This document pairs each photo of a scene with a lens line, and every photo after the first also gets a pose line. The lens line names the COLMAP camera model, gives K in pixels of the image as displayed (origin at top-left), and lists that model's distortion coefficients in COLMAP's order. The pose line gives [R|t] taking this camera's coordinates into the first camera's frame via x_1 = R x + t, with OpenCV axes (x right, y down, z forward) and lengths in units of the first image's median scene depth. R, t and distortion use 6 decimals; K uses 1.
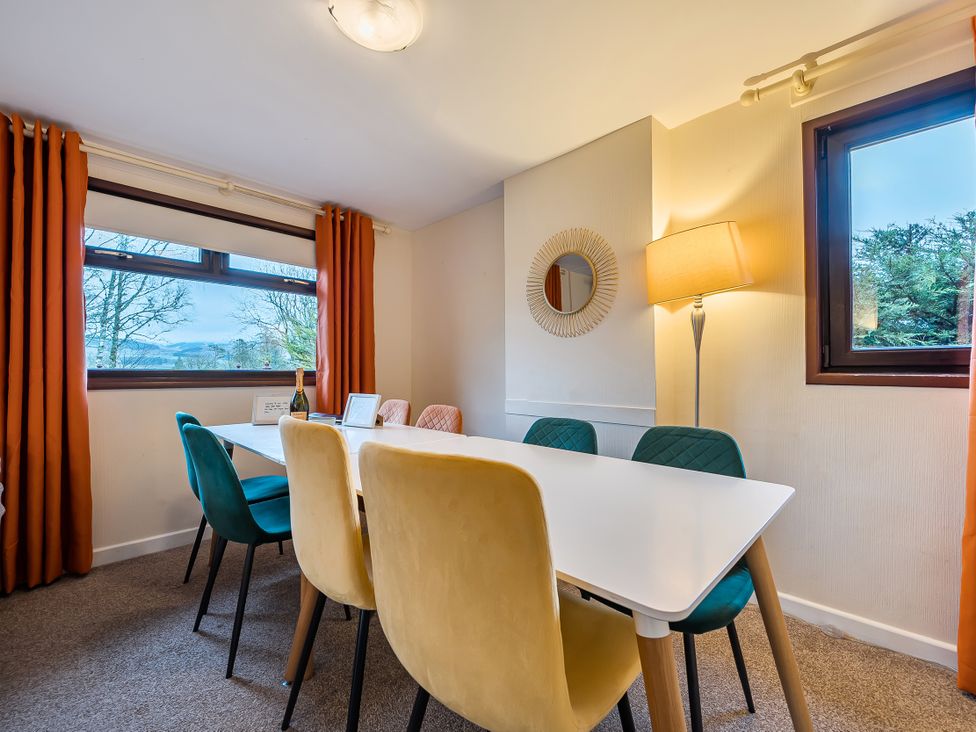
lens RADIAL K [[421.1, 0, 488.0], [0, 421.1, 366.0], [0, 0, 1]] dist [-0.012754, -0.000008]
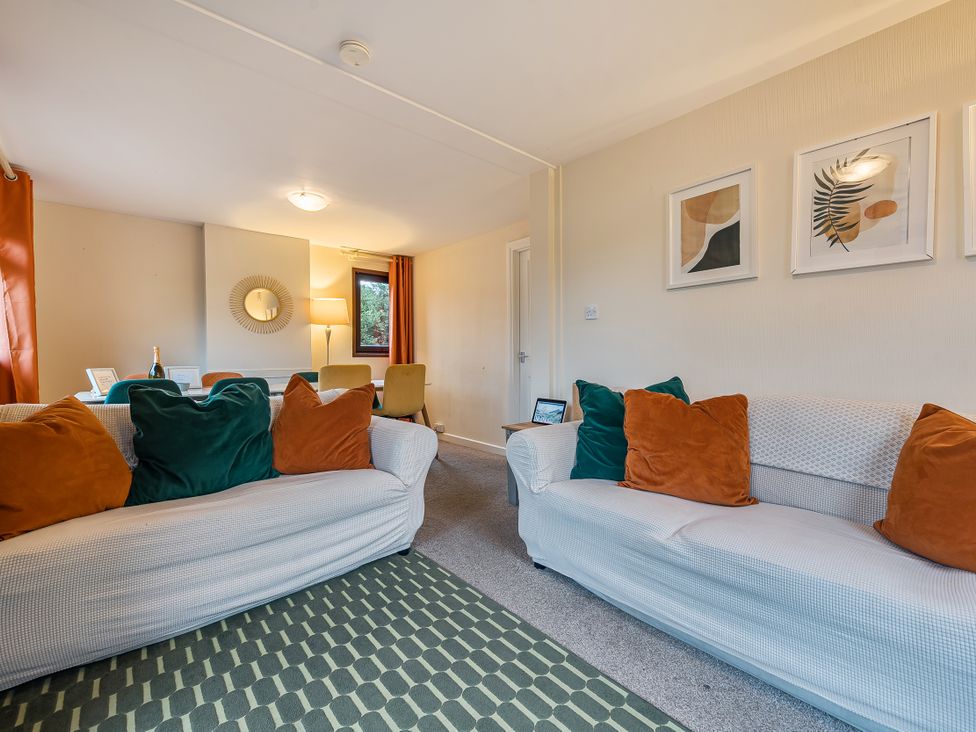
lens RADIAL K [[421.1, 0, 488.0], [0, 421.1, 366.0], [0, 0, 1]] dist [-0.012754, -0.000008]
pose [[0.083247, -0.029627, 0.996088, -1.832535], [-0.010937, 0.999471, 0.030642, 0.011024], [-0.996469, -0.013445, 0.082878, -0.174420]]
